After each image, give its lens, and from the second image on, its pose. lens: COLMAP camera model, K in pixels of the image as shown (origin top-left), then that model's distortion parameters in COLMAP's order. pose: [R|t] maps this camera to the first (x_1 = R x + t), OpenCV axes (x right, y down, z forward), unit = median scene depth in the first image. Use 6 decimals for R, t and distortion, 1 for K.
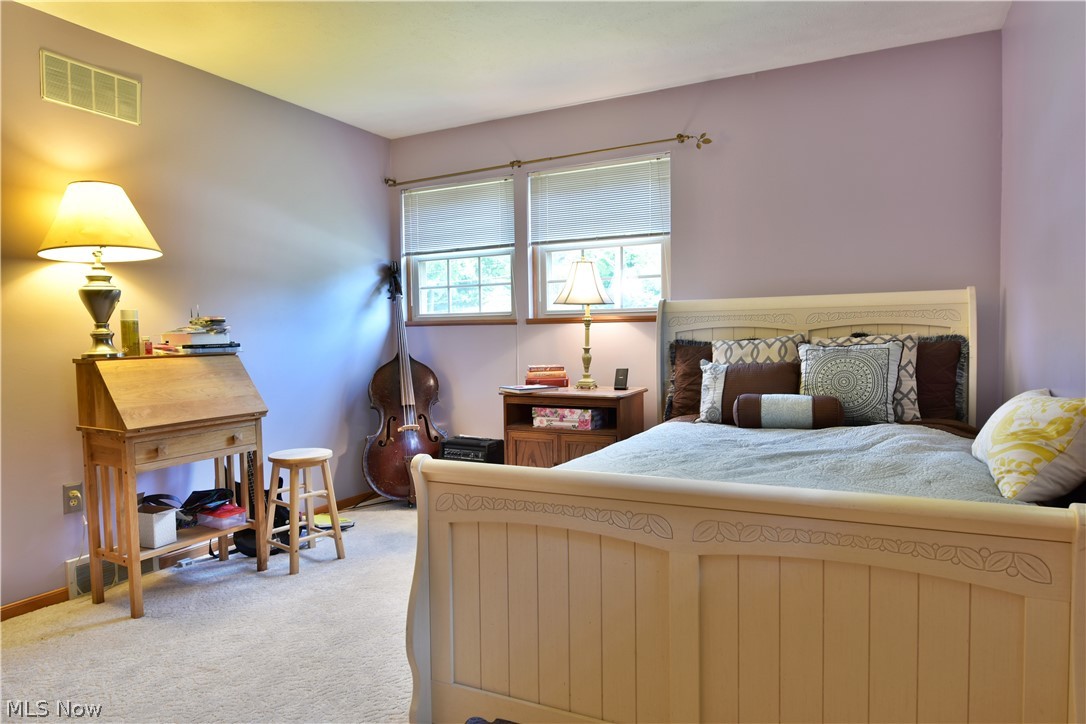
lens RADIAL K [[663.7, 0, 544.8], [0, 663.7, 364.3], [0, 0, 1]] dist [-0.014281, -0.002628]
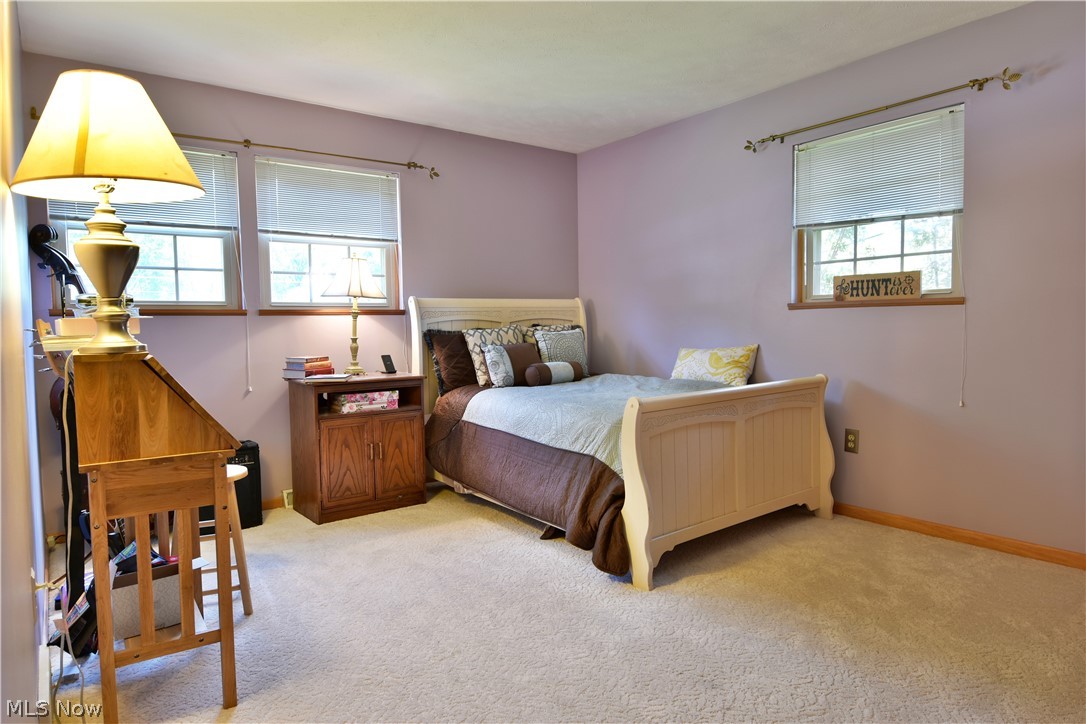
lens RADIAL K [[663.7, 0, 543.9], [0, 663.7, 363.1], [0, 0, 1]] dist [-0.014281, -0.002628]
pose [[0.429869, -0.045533, 0.901742, -0.828289], [0.051964, 0.998320, 0.025638, 0.004947], [-0.901395, 0.035837, 0.431513, 0.268968]]
